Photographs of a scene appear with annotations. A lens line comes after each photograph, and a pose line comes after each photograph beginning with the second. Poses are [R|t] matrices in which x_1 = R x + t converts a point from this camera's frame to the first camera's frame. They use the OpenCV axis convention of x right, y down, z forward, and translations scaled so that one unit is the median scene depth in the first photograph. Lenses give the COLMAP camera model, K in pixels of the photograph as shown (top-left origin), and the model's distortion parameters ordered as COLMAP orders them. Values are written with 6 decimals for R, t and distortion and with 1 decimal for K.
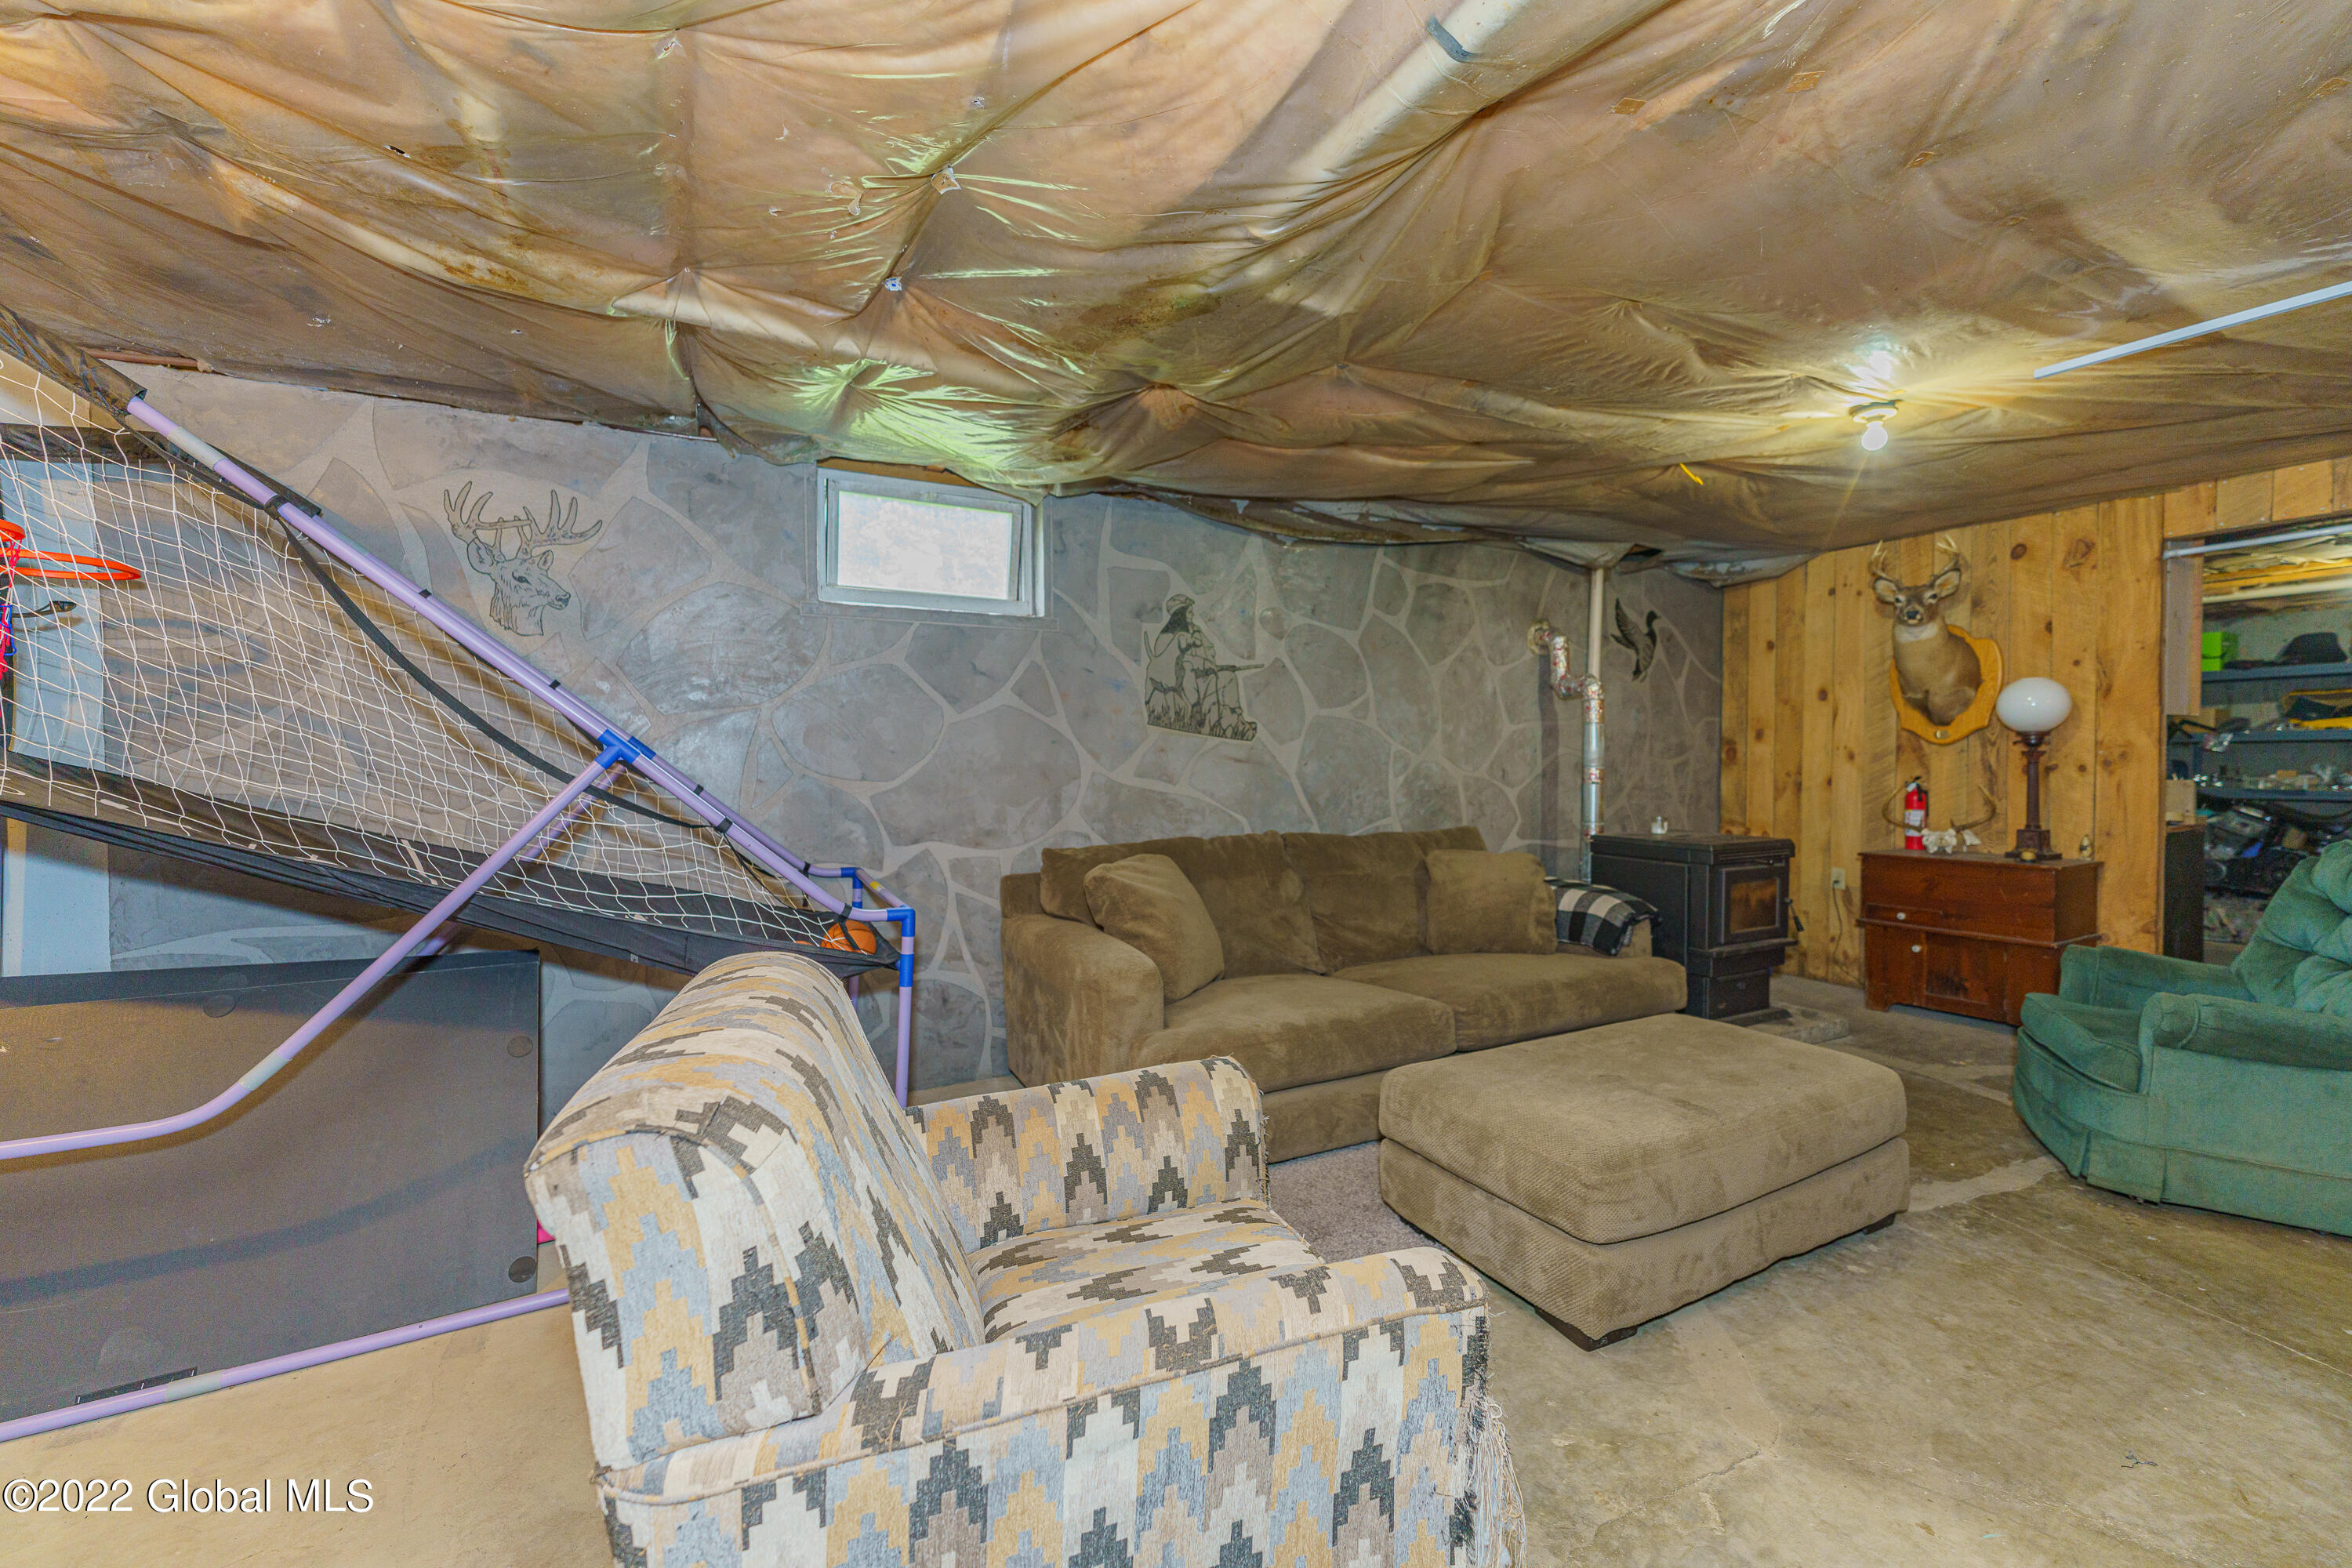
lens RADIAL K [[936.9, 0, 1179.2], [0, 936.9, 773.4], [0, 0, 1]] dist [-0.015365, 0.000987]
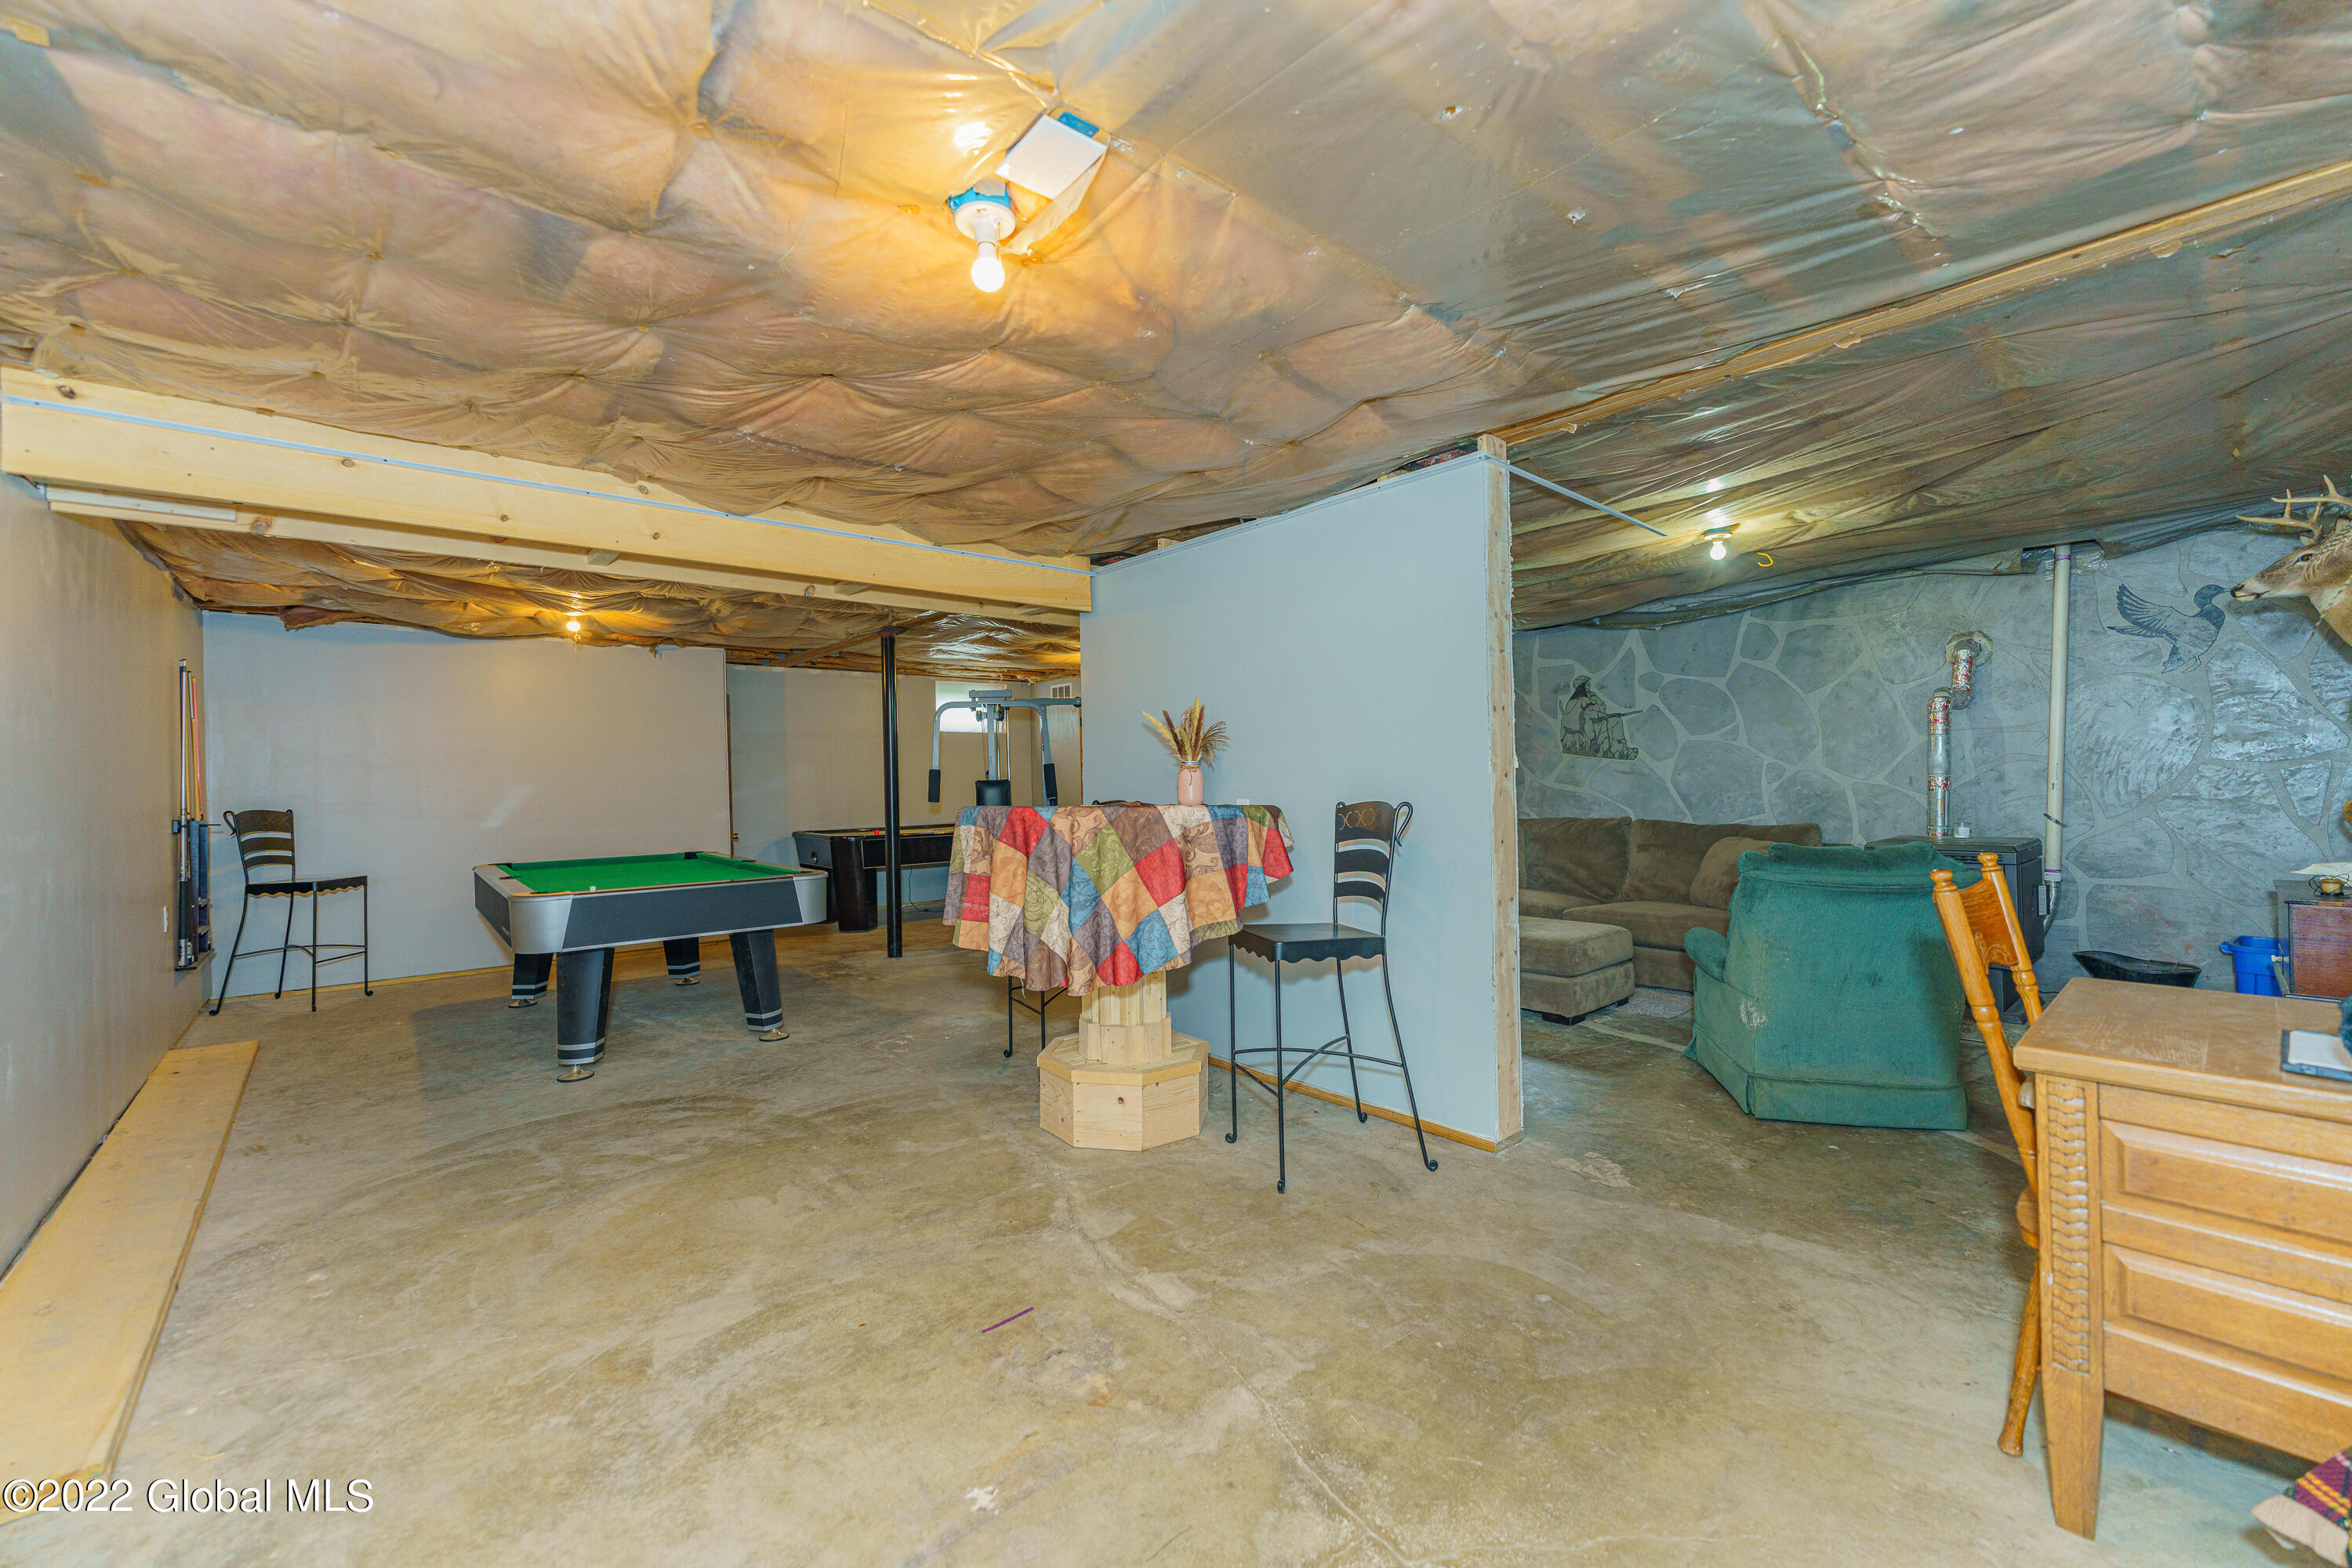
lens RADIAL K [[936.9, 0, 1175.3], [0, 936.9, 778.1], [0, 0, 1]] dist [-0.015365, 0.000987]
pose [[0.247811, -0.003109, -0.968803, 1.384542], [0.000554, 0.999995, -0.003068, 0.000170], [0.968808, 0.000223, 0.247811, -0.129262]]
